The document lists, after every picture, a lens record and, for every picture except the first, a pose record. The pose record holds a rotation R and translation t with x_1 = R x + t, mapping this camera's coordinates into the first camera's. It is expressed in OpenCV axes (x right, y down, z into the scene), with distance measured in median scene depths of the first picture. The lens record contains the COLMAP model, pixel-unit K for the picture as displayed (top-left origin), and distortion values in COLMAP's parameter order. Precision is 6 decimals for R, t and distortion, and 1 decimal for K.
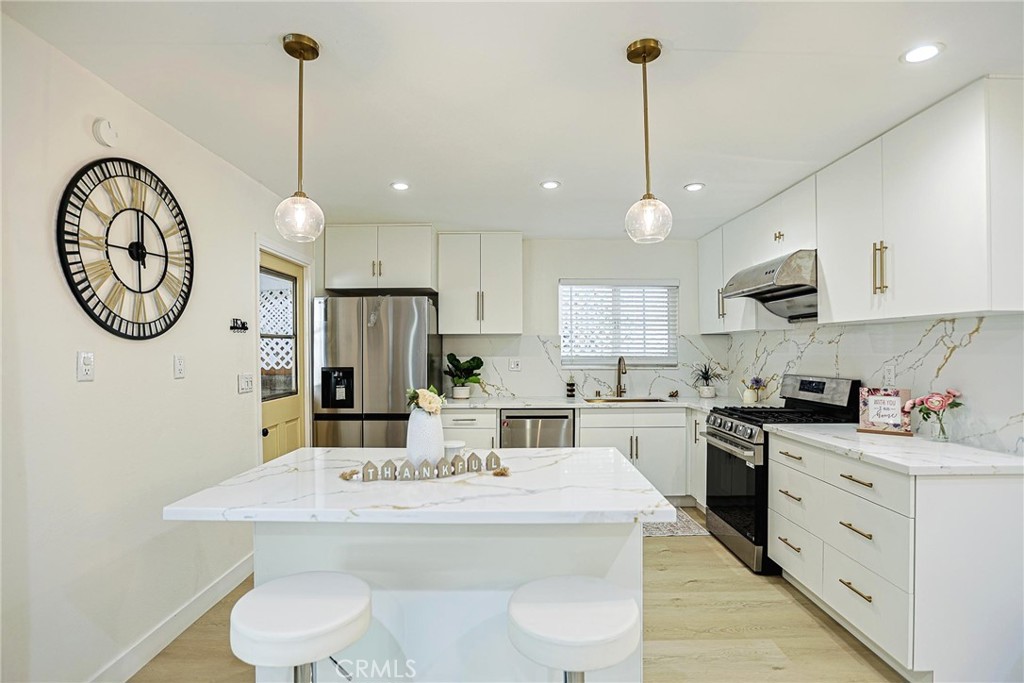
lens RADIAL K [[487.3, 0, 510.5], [0, 487.3, 354.0], [0, 0, 1]] dist [-0.045734, 0.000083]
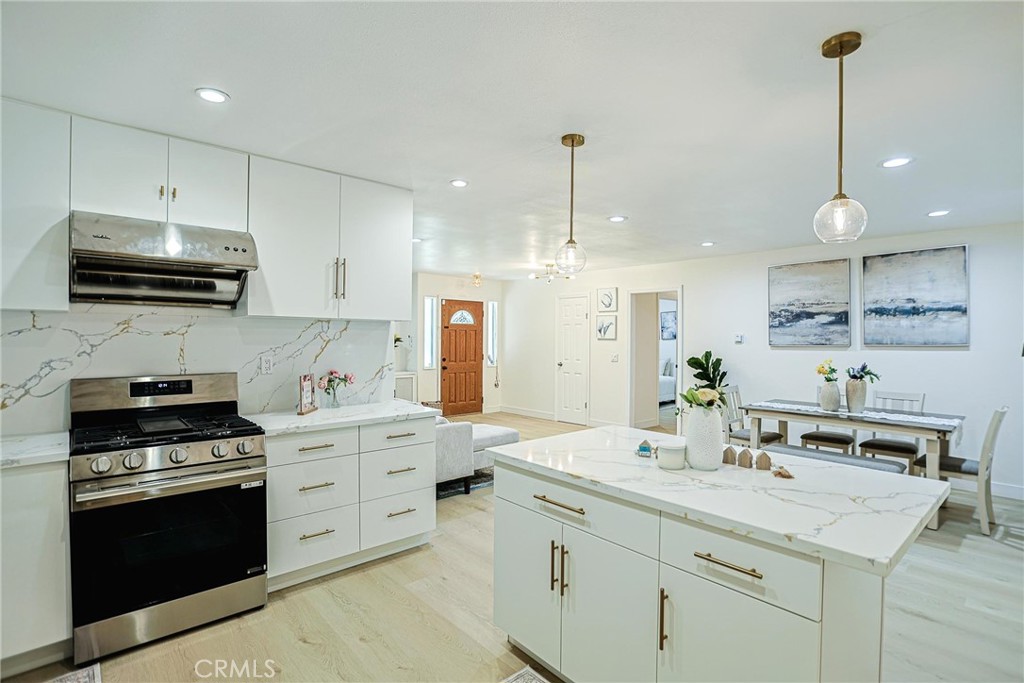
lens RADIAL K [[503.4, 0, 512.0], [0, 503.4, 341.5], [0, 0, 1]] dist [-0.042599, 0.000352]
pose [[-0.677095, -0.011237, 0.735810, -0.455671], [-0.000335, 0.999888, 0.014961, -0.028200], [-0.735895, 0.009883, -0.677023, 1.349940]]
